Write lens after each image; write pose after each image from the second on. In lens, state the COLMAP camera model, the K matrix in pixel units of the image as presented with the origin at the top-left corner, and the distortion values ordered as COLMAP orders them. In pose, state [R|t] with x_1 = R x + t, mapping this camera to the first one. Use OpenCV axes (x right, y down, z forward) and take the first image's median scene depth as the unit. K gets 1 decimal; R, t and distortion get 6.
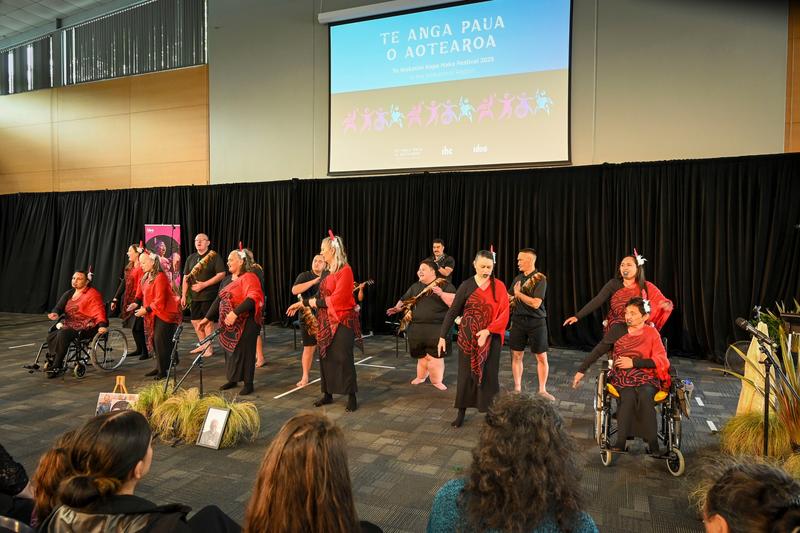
lens RADIAL K [[545.2, 0, 398.1], [0, 545.2, 269.2], [0, 0, 1]] dist [-0.009947, 0.004503]
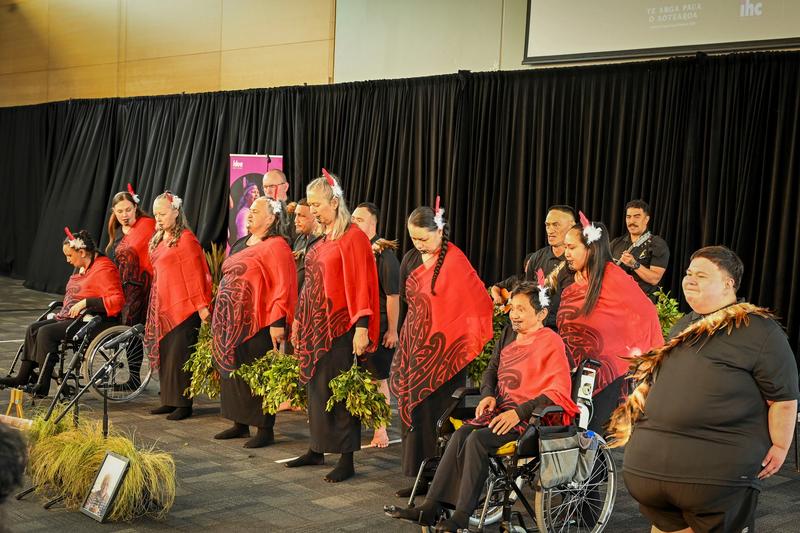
lens RADIAL K [[1094.1, 0, 401.8], [0, 1094.1, 267.0], [0, 0, 1]] dist [0.004549, 0.000000]
pose [[0.919730, 0.057217, -0.388359, 0.192198], [-0.052738, 0.998362, 0.022192, 0.002363], [0.388993, 0.000070, 0.921241, 0.005928]]
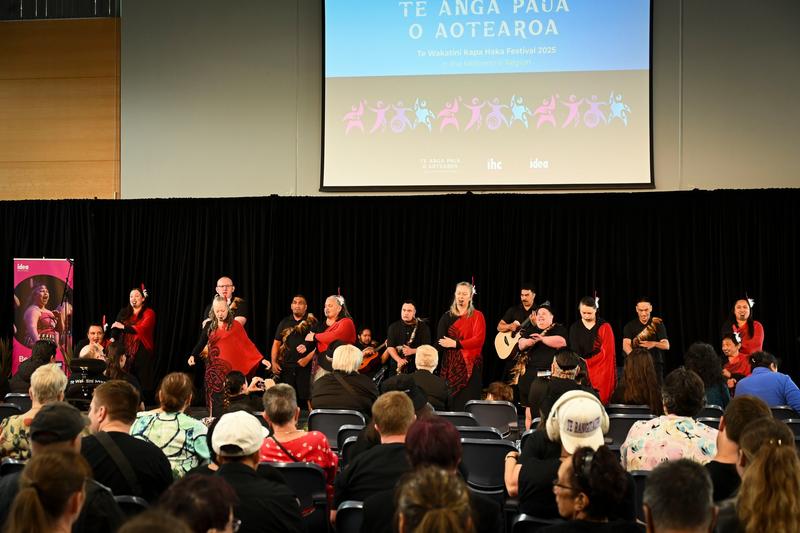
lens RADIAL K [[1469.5, 0, 405.9], [0, 1469.5, 266.3], [0, 0, 1]] dist [0.022524, 0.000000]
pose [[0.982554, -0.001293, 0.185972, -0.408183], [0.011537, 0.998474, -0.054013, 0.032471], [-0.185618, 0.055216, 0.981069, -0.964615]]
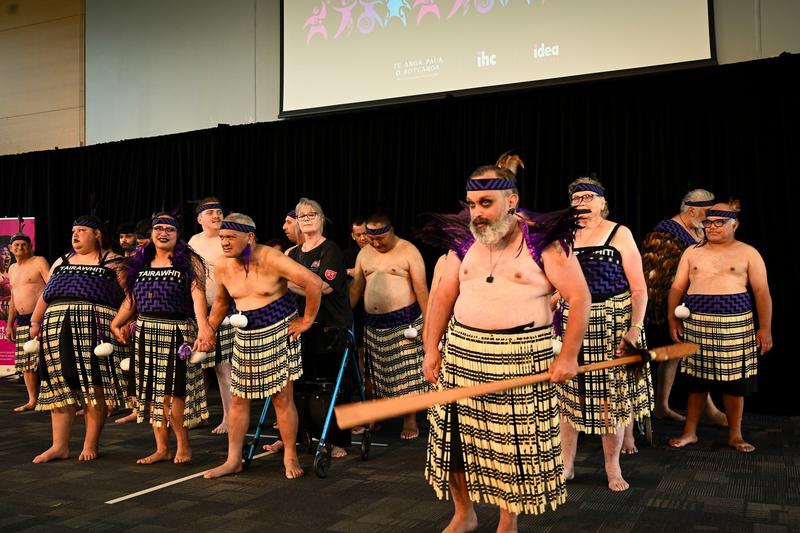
lens RADIAL K [[801.3, 0, 403.8], [0, 801.3, 271.7], [0, 0, 1]] dist [-0.004329, 0.000000]
pose [[0.999155, -0.021391, -0.035086, 0.029201], [0.018682, 0.996950, -0.075780, 0.059513], [0.036600, 0.075061, 0.996507, 0.196932]]
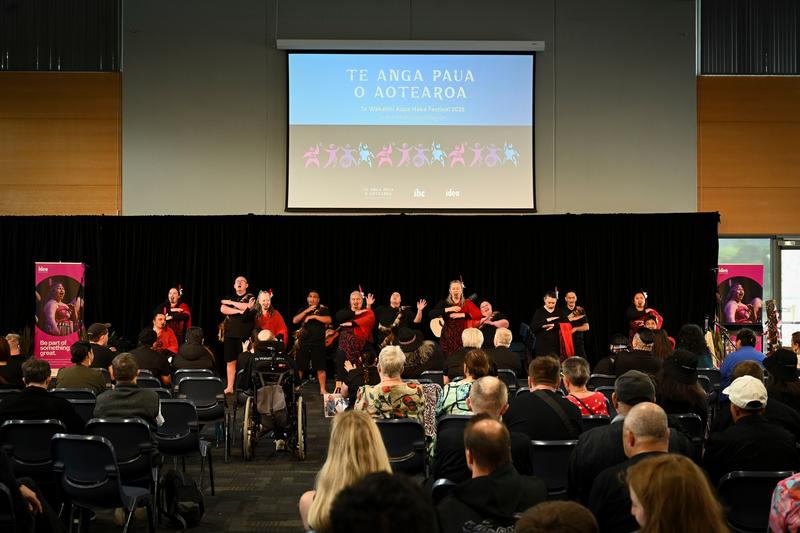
lens RADIAL K [[1094.1, 0, 395.8], [0, 1094.1, 266.2], [0, 0, 1]] dist [0.004549, 0.000000]
pose [[0.918527, 0.000969, 0.395358, -0.752257], [0.022002, 0.998322, -0.053564, 0.026779], [-0.394746, 0.057898, 0.916964, -0.839098]]
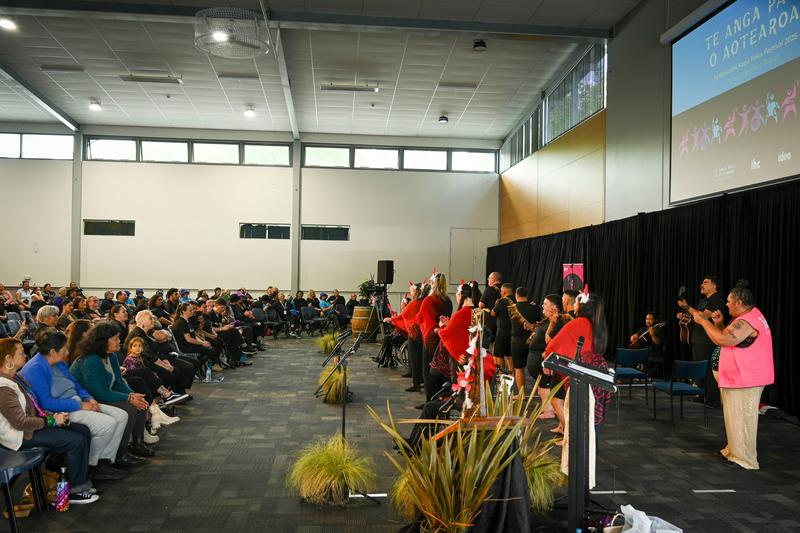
lens RADIAL K [[661.9, 0, 403.0], [0, 661.9, 277.2], [0, 0, 1]] dist [-0.004736, 0.001397]
pose [[0.468177, -0.003984, -0.883626, 0.694437], [-0.043941, 0.998648, -0.027784, -0.003959], [0.882542, 0.051835, 0.467368, 0.107295]]
